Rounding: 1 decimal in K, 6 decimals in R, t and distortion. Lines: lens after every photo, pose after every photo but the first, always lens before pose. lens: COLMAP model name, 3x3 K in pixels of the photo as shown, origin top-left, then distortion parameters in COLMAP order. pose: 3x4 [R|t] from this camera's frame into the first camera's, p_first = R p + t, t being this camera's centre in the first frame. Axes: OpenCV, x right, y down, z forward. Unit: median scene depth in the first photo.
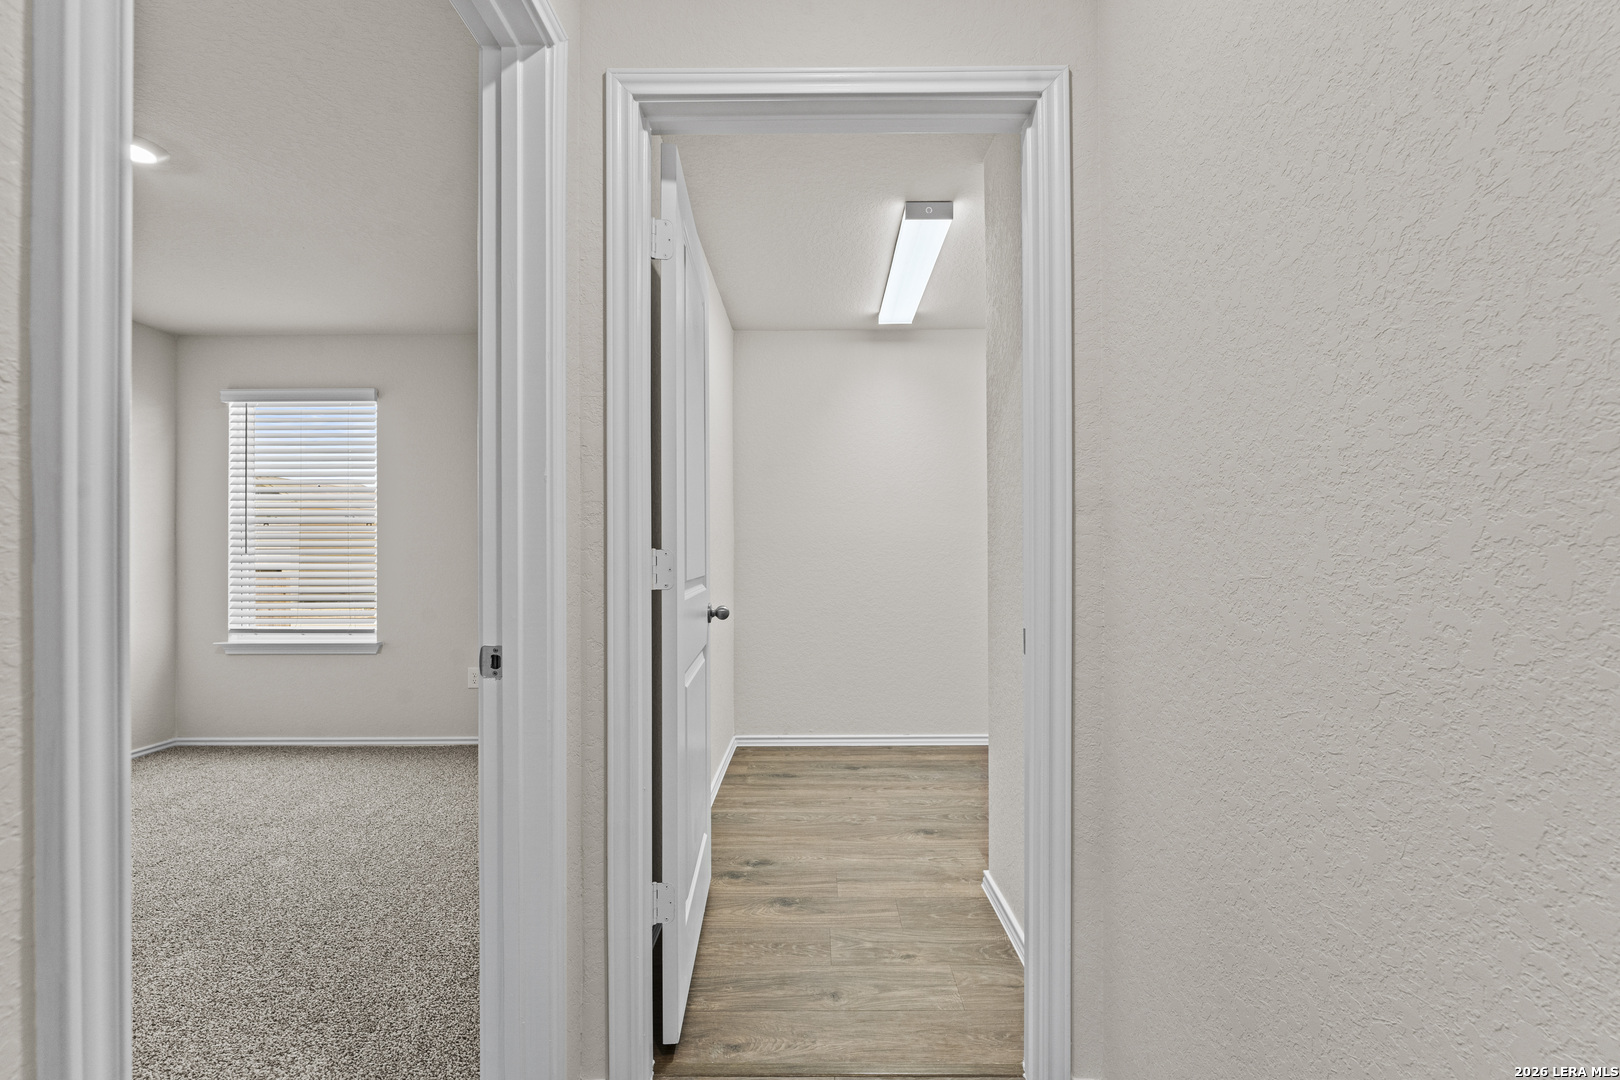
lens RADIAL K [[705.0, 0, 813.1], [0, 705.0, 552.2], [0, 0, 1]] dist [-0.003167, 0.000581]
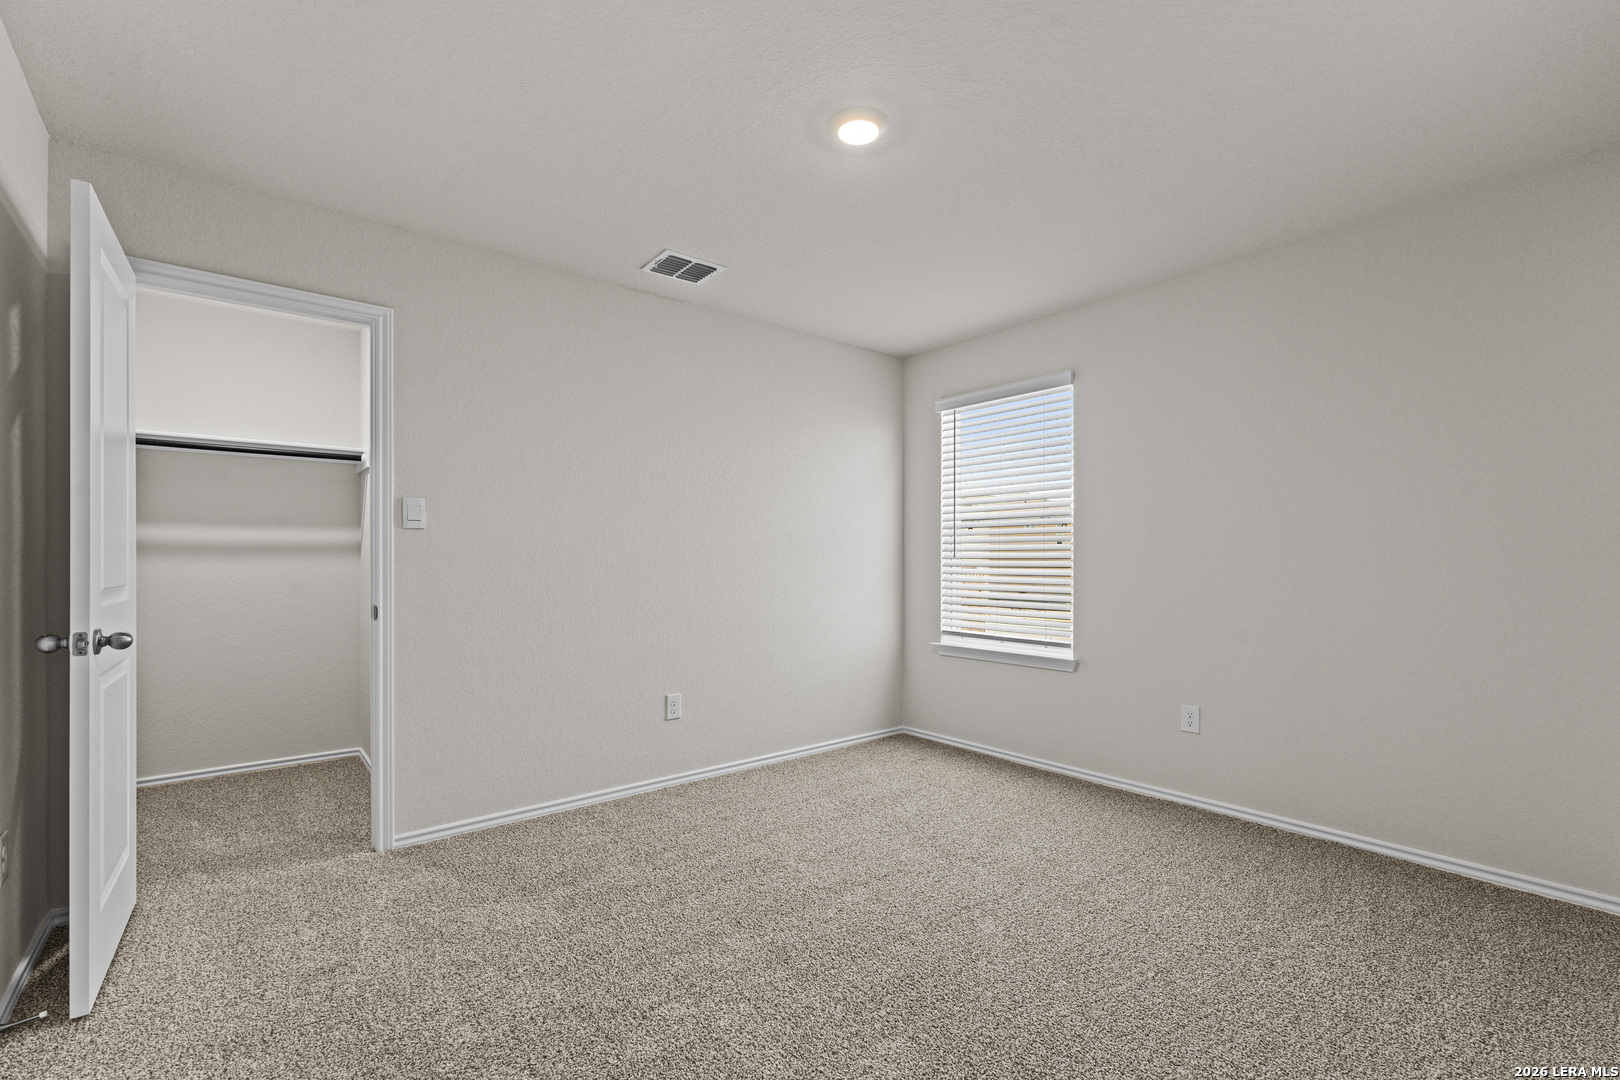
lens RADIAL K [[705.0, 0, 817.4], [0, 705.0, 555.9], [0, 0, 1]] dist [-0.003167, 0.000581]
pose [[0.646082, -0.001559, -0.763266, -0.157611], [-0.000121, 0.999998, -0.002144, 0.001503], [0.763268, 0.001478, 0.646081, 0.191933]]
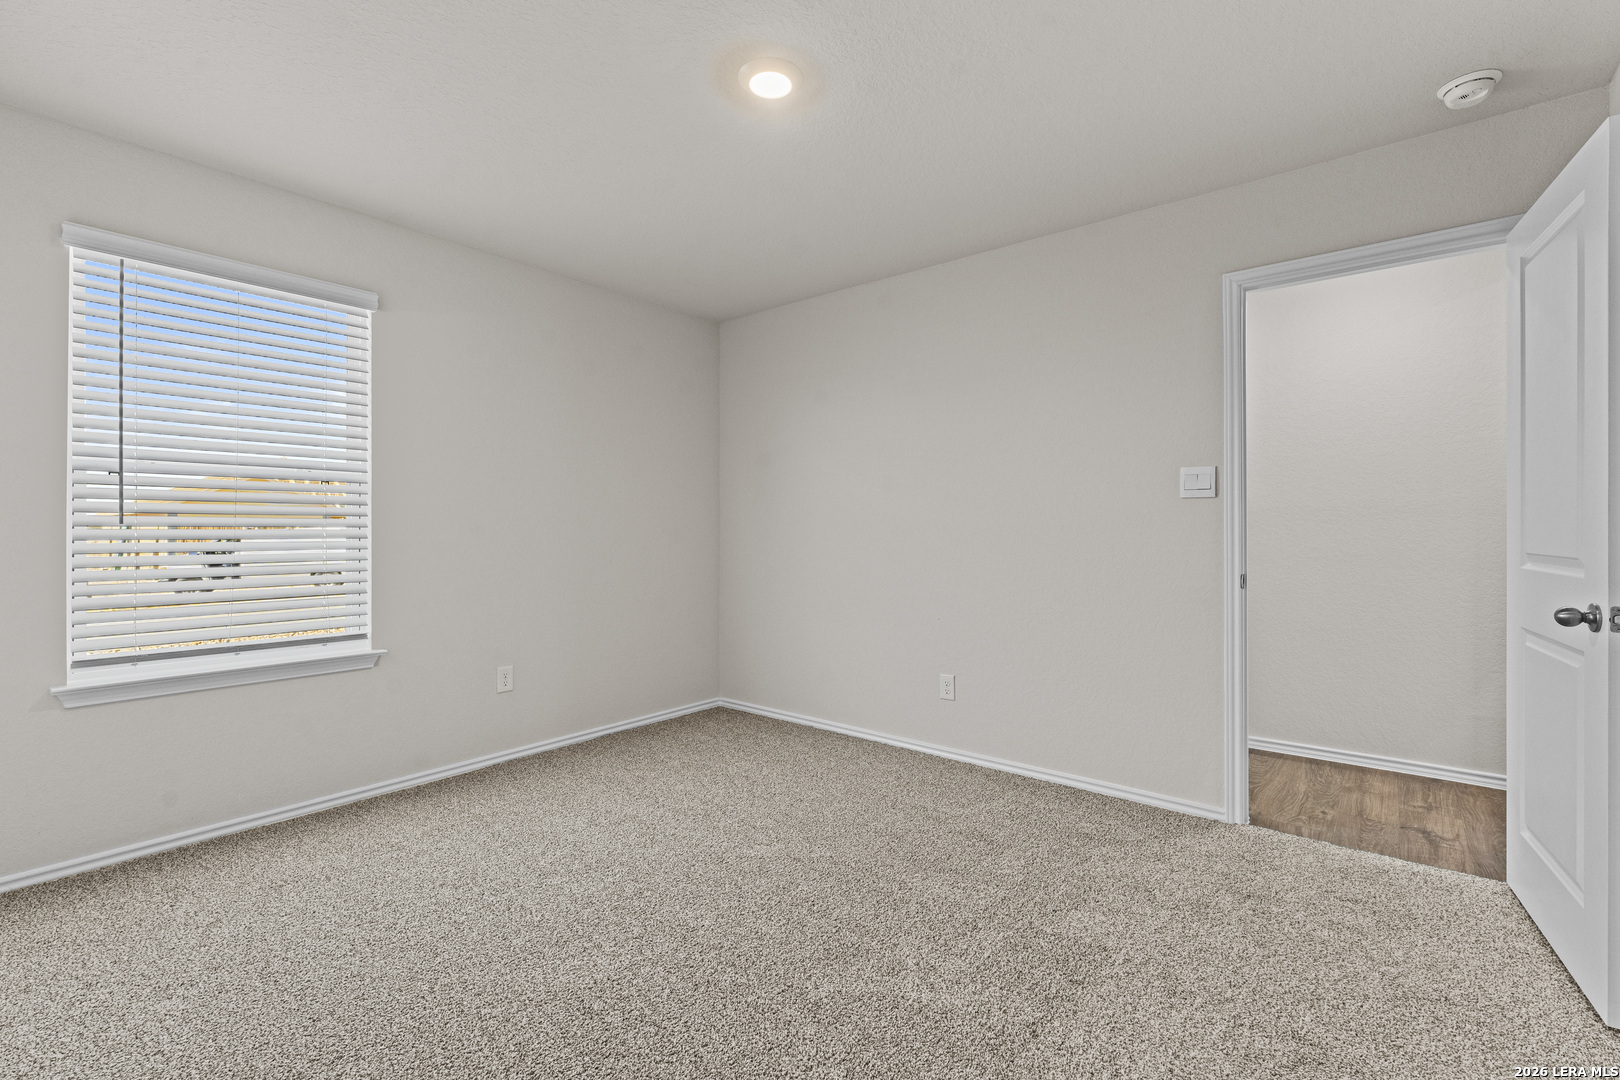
lens RADIAL K [[705.0, 0, 792.4], [0, 705.0, 538.3], [0, 0, 1]] dist [-0.003167, 0.000581]
pose [[0.641011, -0.002843, 0.767527, -0.901726], [-0.002387, 0.999981, 0.005698, 0.008634], [-0.767528, -0.005485, 0.640992, 0.222256]]
